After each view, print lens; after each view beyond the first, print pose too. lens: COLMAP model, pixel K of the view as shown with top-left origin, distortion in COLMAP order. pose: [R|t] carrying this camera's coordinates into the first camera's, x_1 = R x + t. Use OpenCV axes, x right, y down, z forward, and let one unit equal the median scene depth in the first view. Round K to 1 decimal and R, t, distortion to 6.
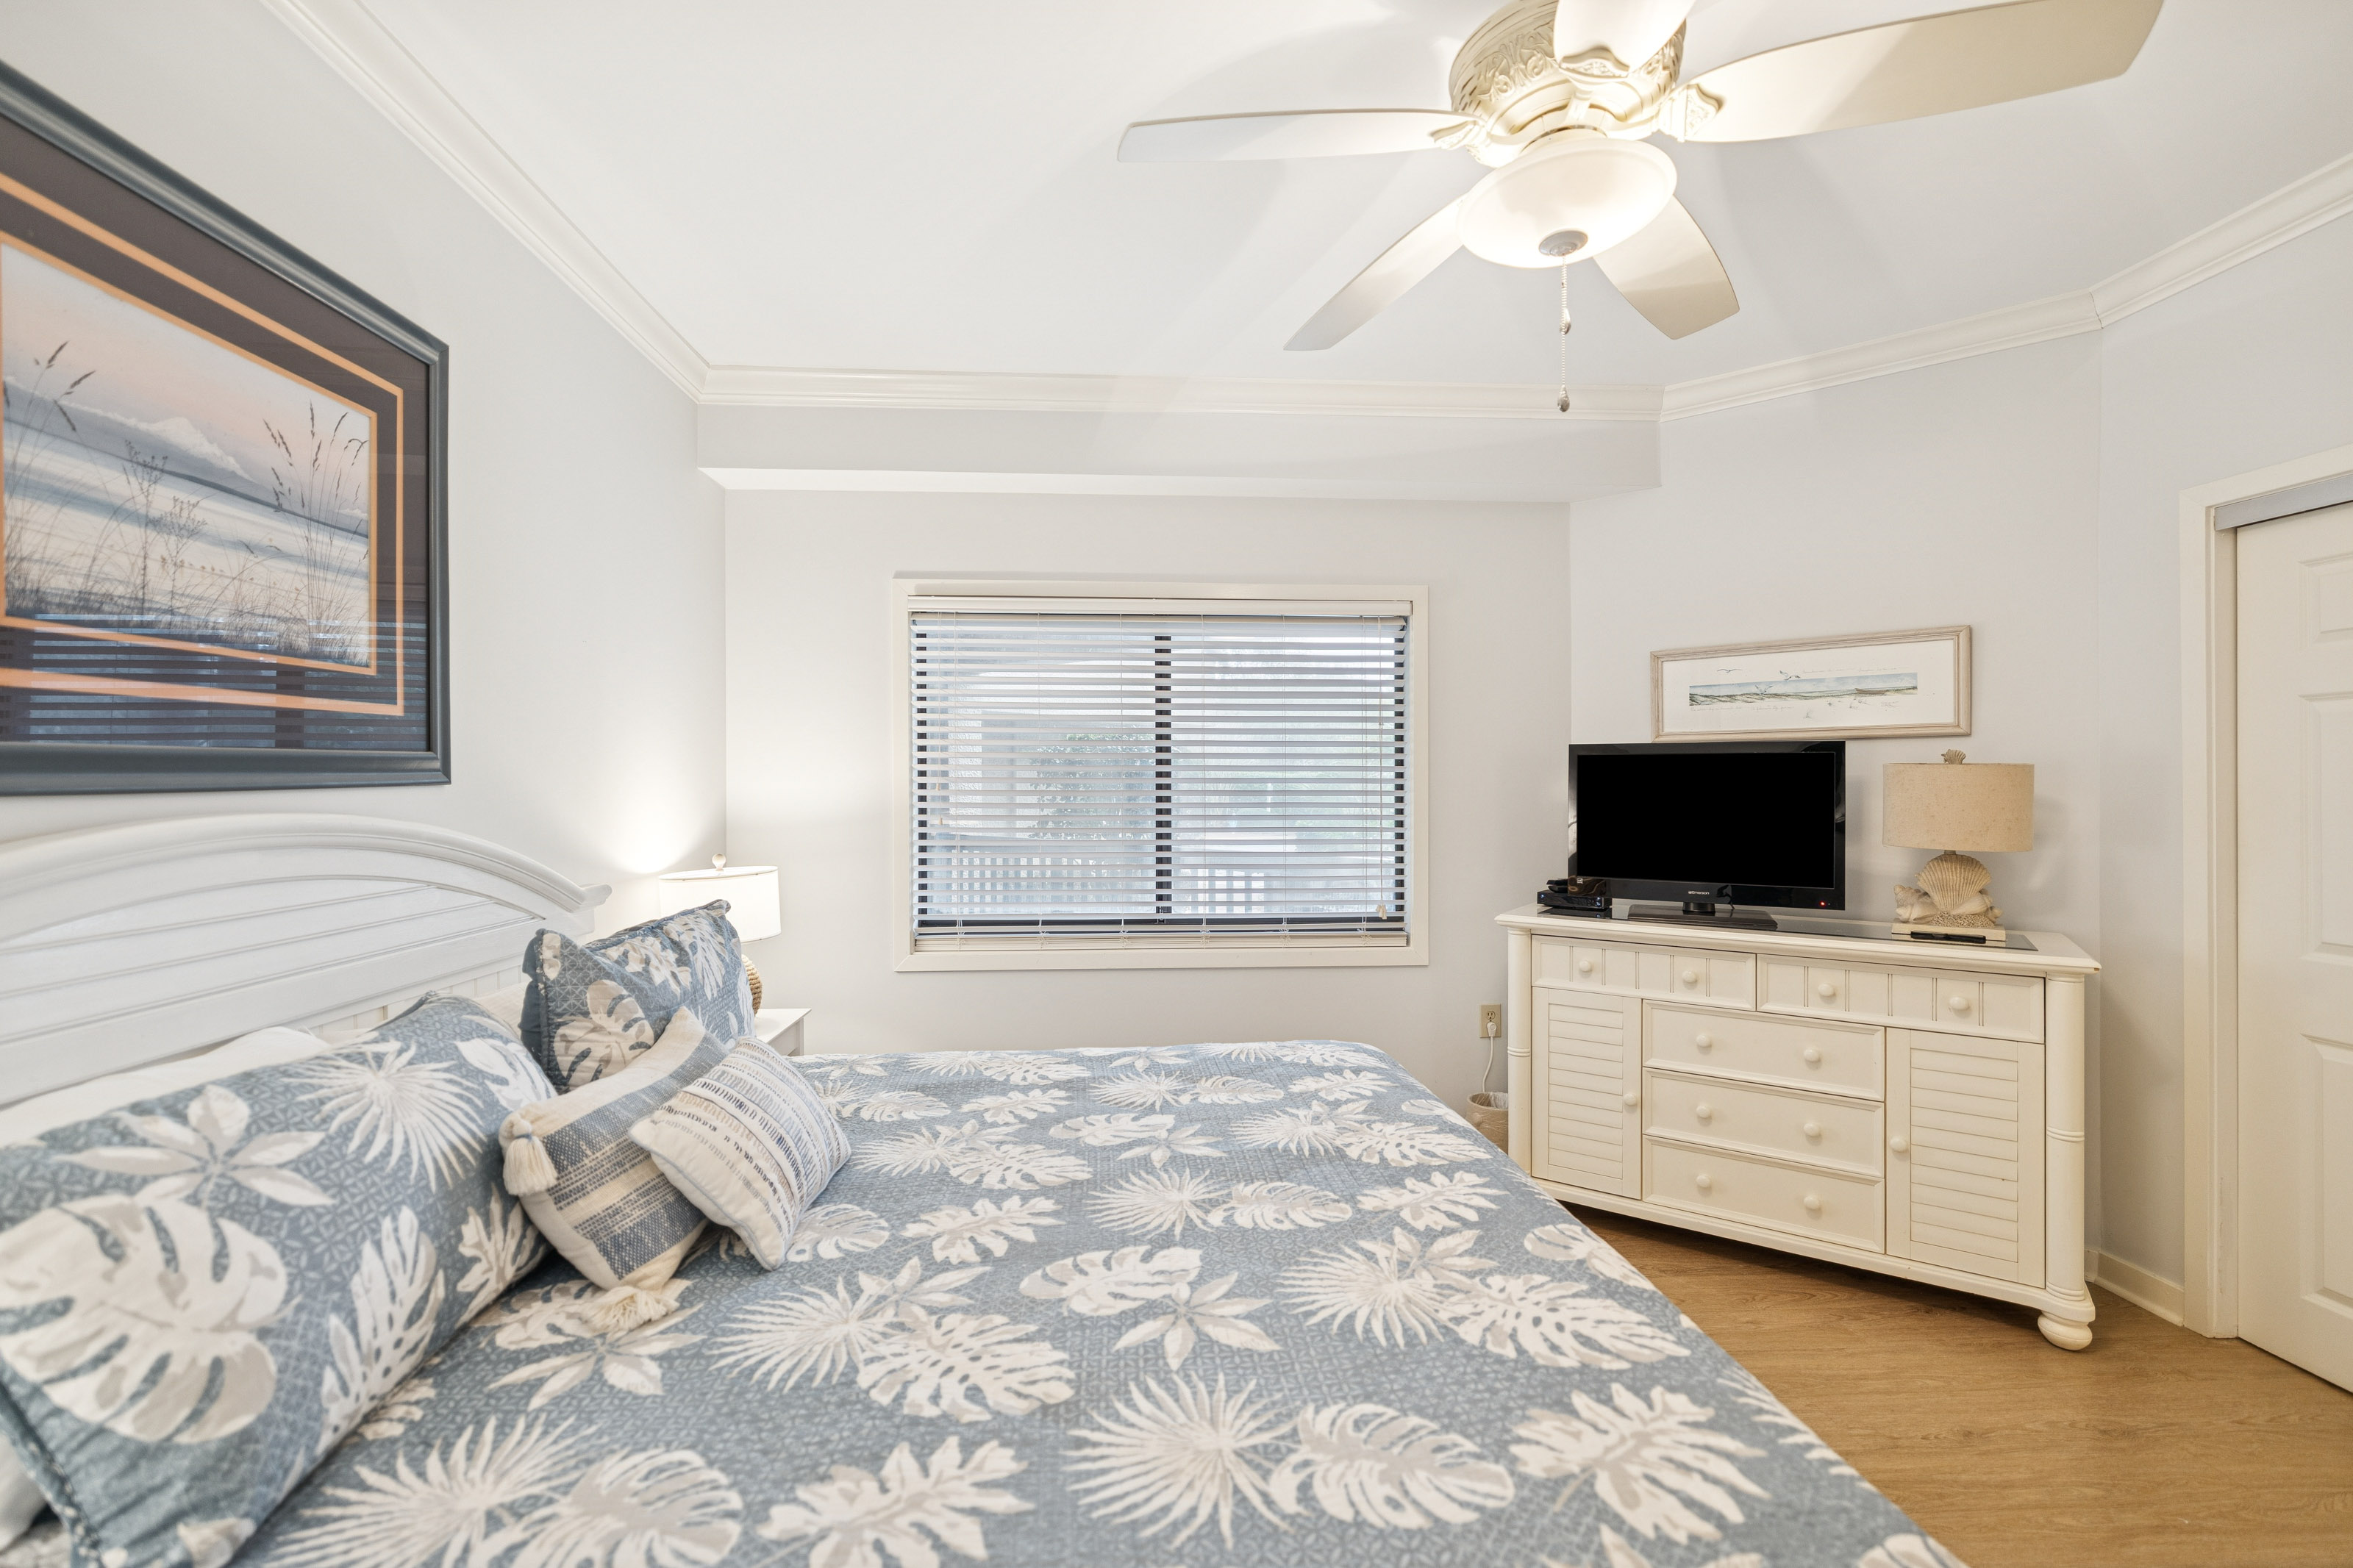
lens RADIAL K [[1010.1, 0, 1176.6], [0, 1010.1, 777.3], [0, 0, 1]] dist [0.002177, 0.000621]
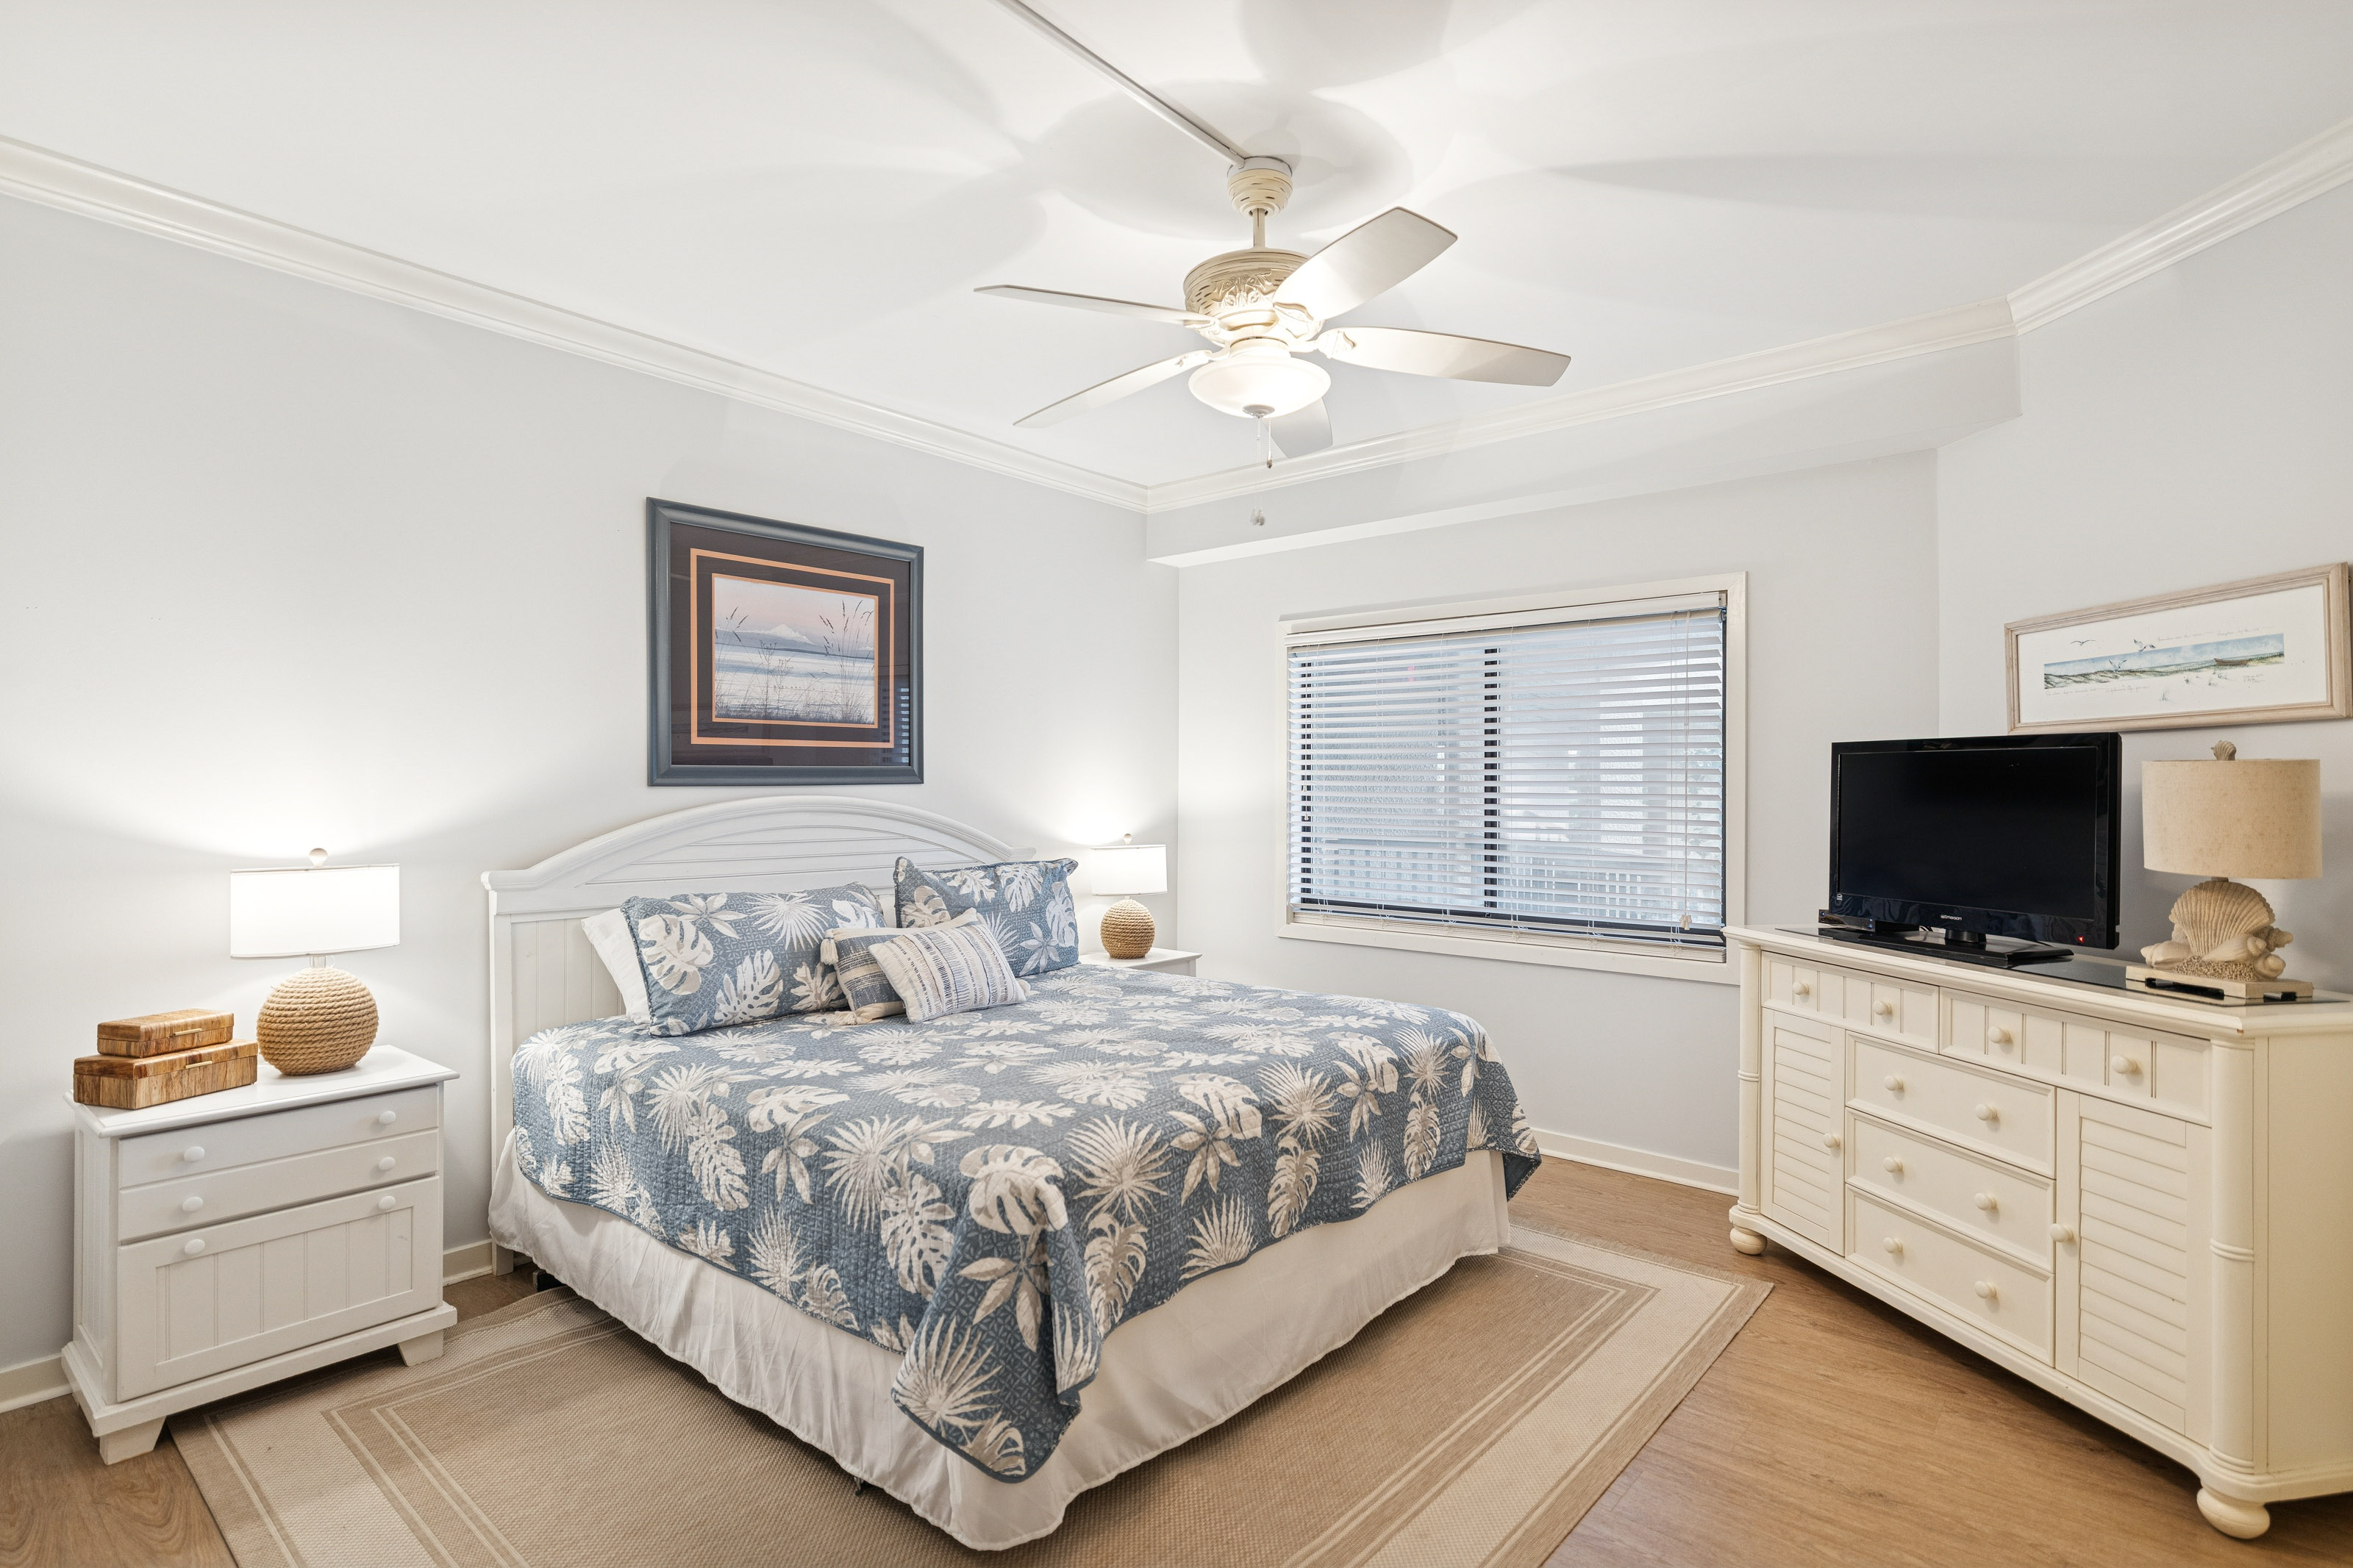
lens RADIAL K [[1164.8, 0, 1182.2], [0, 1164.8, 773.0], [0, 0, 1]] dist [0.003918, 0.000624]
pose [[0.720927, -0.005502, -0.692989, 1.209206], [-0.001178, 0.999957, -0.009166, 0.007163], [0.693010, 0.007424, 0.720890, -0.228699]]
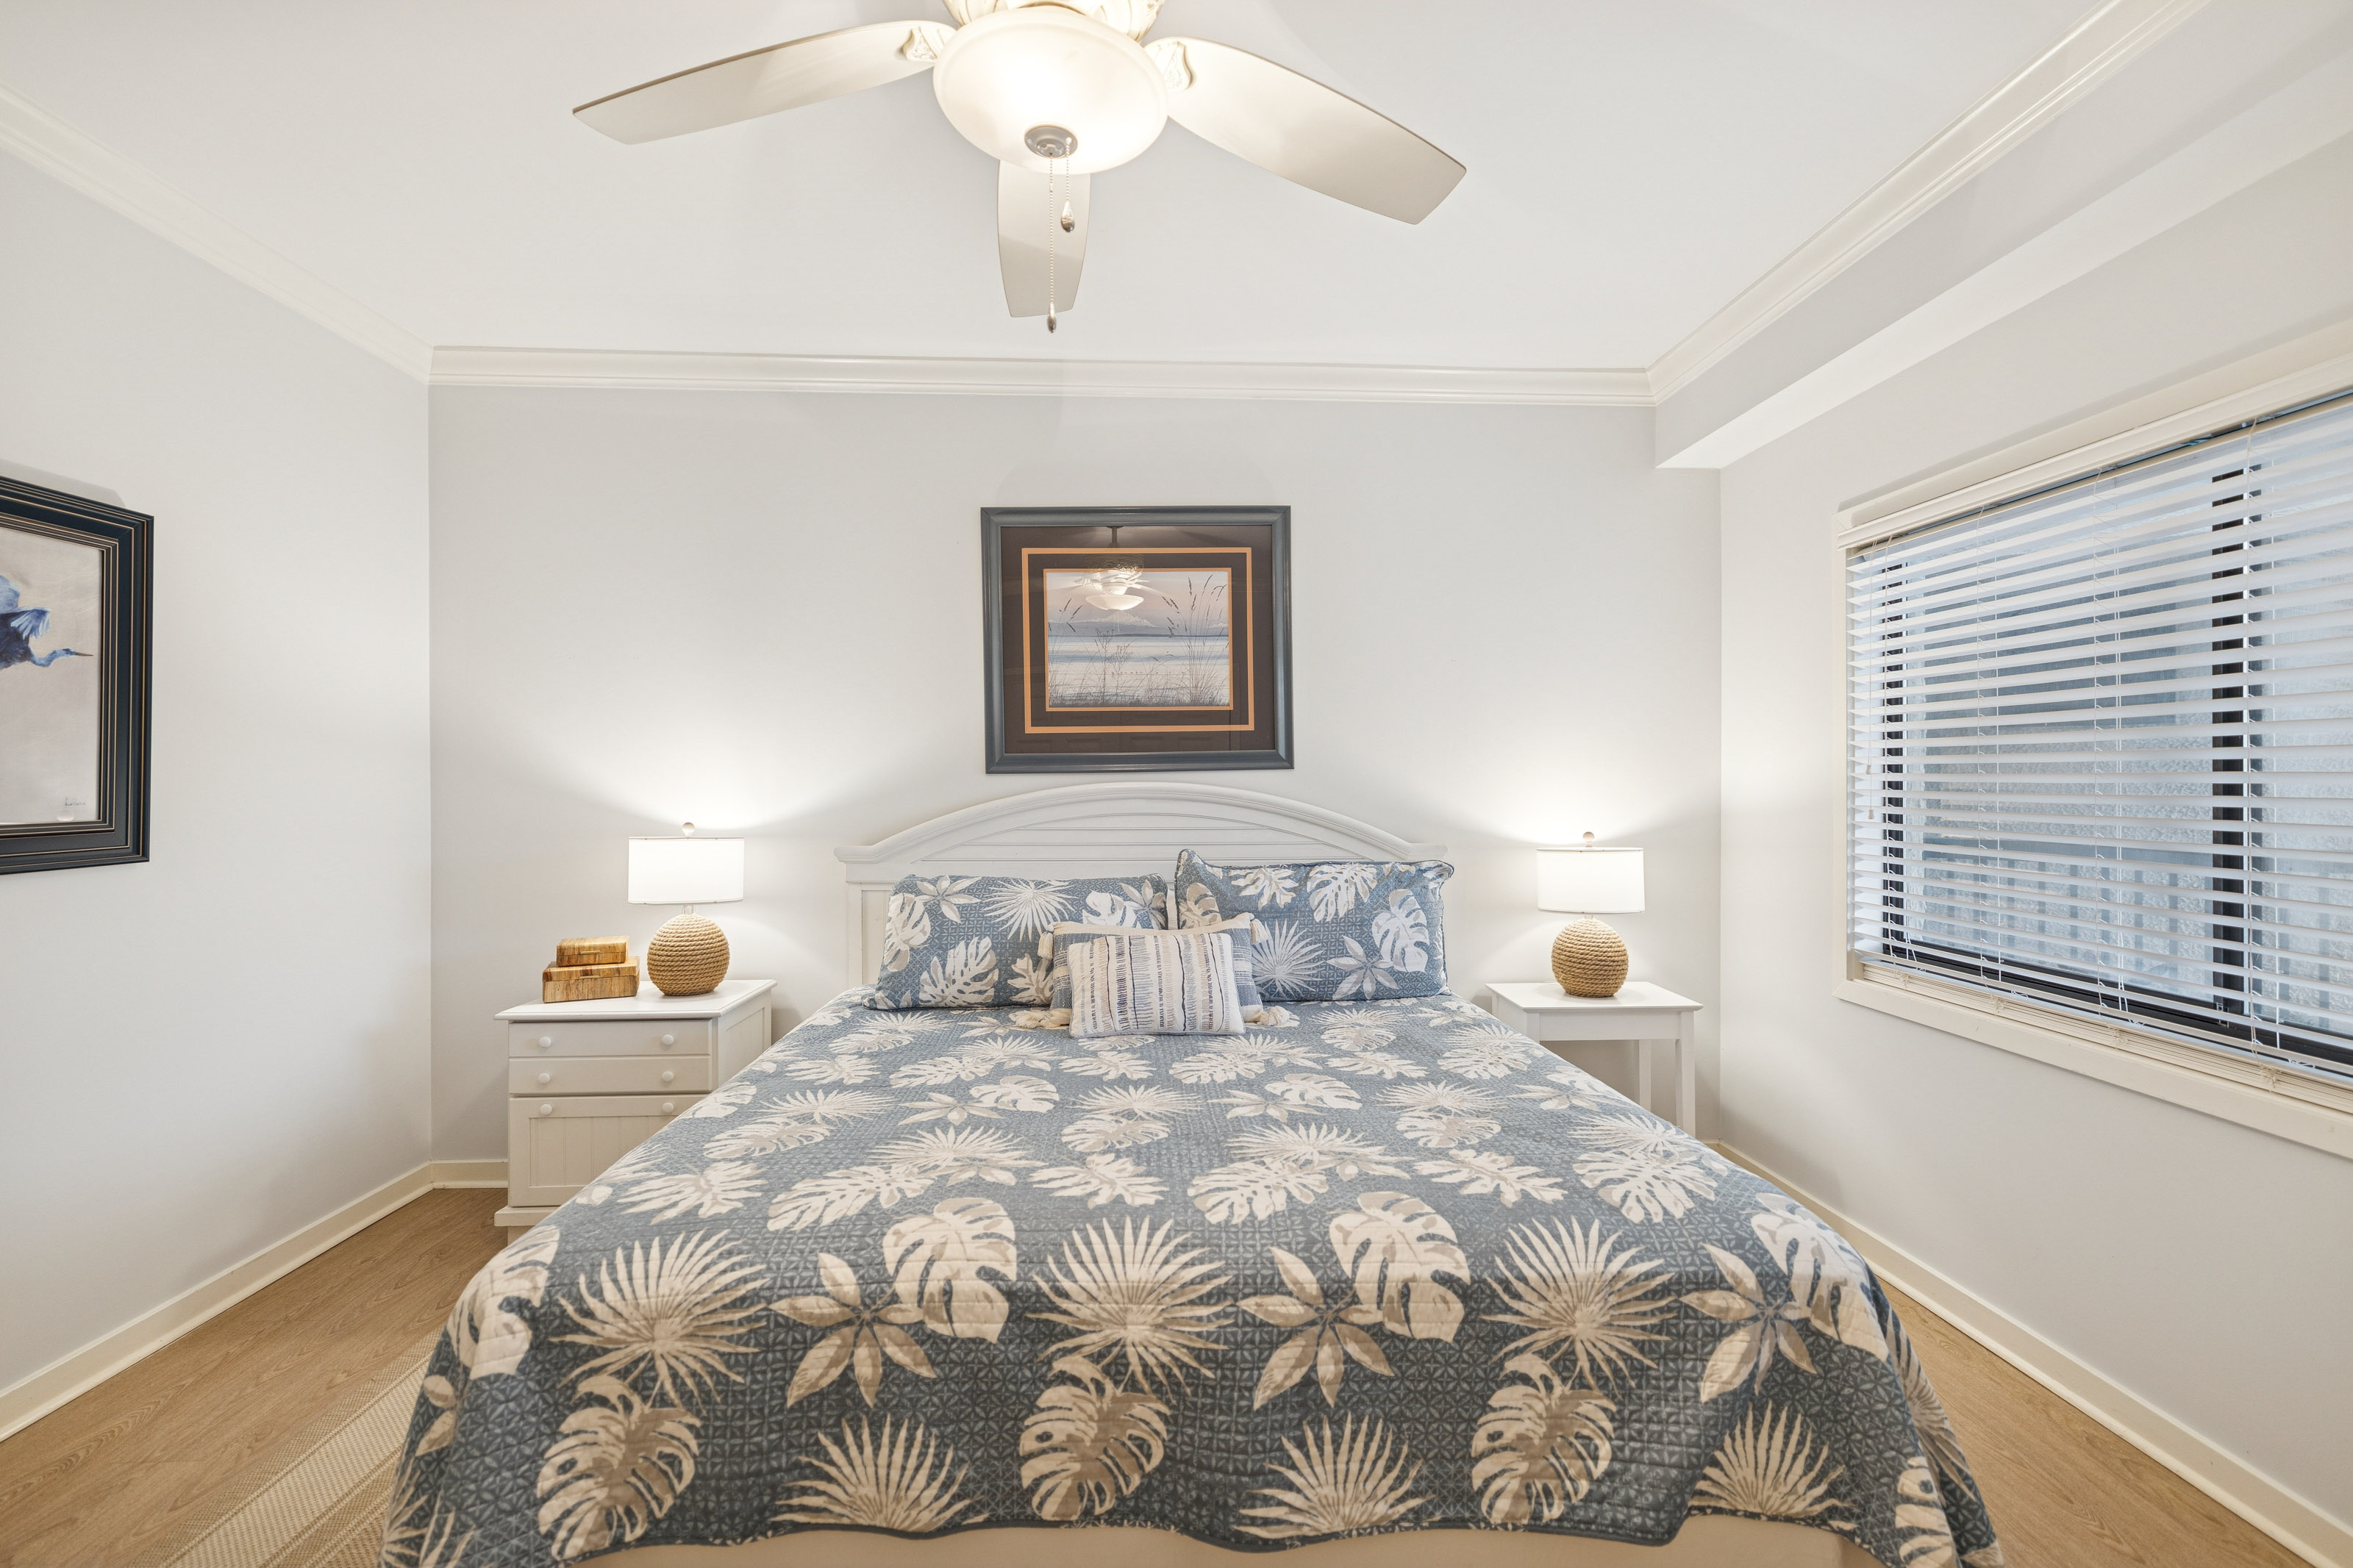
lens RADIAL K [[1010.1, 0, 1176.6], [0, 1010.1, 777.3], [0, 0, 1]] dist [0.002177, 0.000621]
pose [[-0.023188, -0.000753, -0.999731, 1.044515], [0.007912, 0.999968, -0.000936, 0.023058], [0.999700, -0.007931, -0.023181, 0.932139]]
